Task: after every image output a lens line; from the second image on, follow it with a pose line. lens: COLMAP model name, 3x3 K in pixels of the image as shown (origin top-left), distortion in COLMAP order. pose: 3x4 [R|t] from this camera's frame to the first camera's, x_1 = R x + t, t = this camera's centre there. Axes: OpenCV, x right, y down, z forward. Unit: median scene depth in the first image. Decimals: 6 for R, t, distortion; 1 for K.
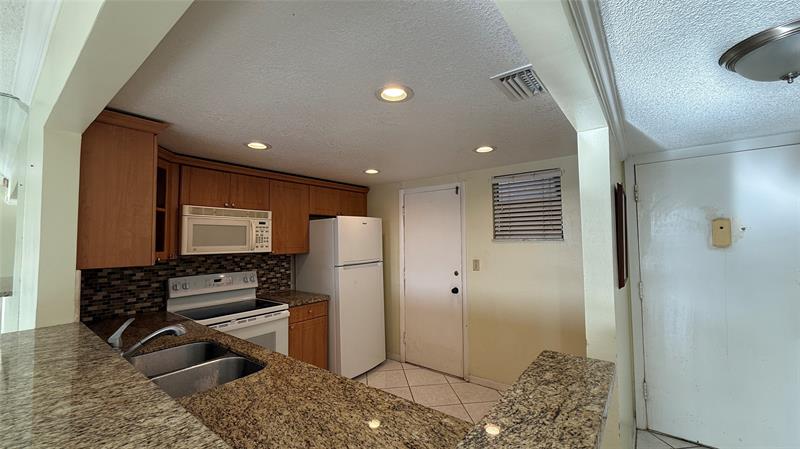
lens RADIAL K [[317.8, 0, 402.0], [0, 317.8, 223.7], [0, 0, 1]] dist [-0.001315, 0.000147]
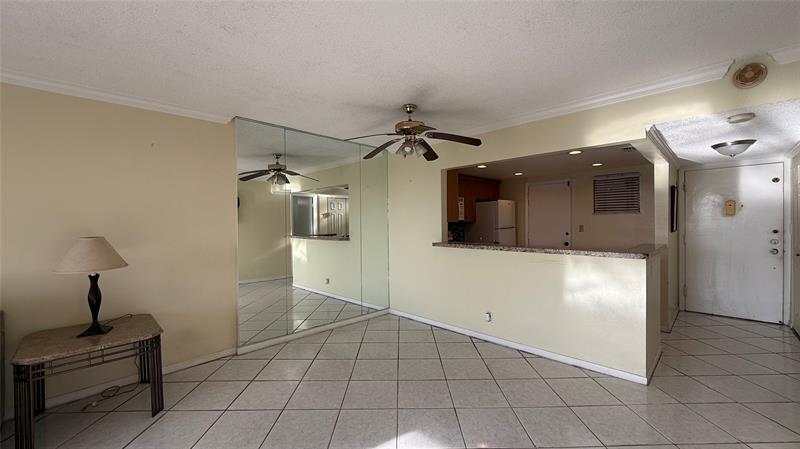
lens RADIAL K [[317.8, 0, 402.0], [0, 317.8, 223.7], [0, 0, 1]] dist [-0.001315, 0.000147]
pose [[0.992088, 0.002276, -0.125527, -0.551729], [0.005283, 0.998193, 0.059855, -0.001450], [0.125436, -0.060044, 0.990283, -0.872397]]
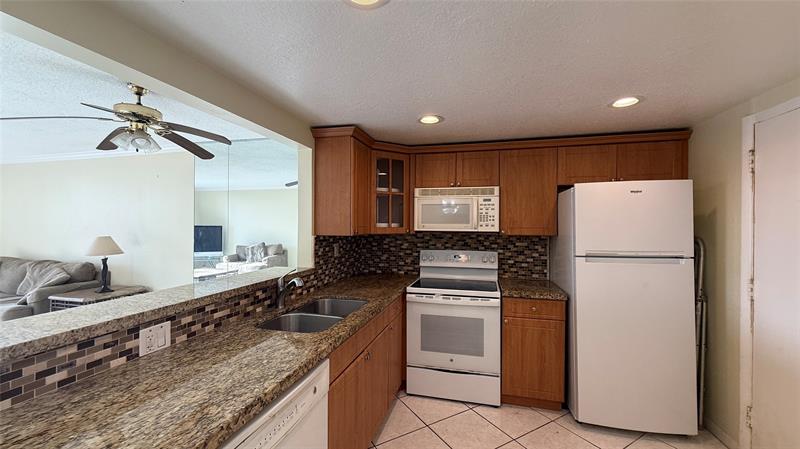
lens RADIAL K [[317.8, 0, 402.0], [0, 317.8, 223.7], [0, 0, 1]] dist [-0.001315, 0.000147]
pose [[0.389696, 0.011389, -0.920873, 0.317521], [0.038366, 0.998855, 0.028589, 0.030660], [0.920144, -0.046471, 0.388813, 0.412310]]
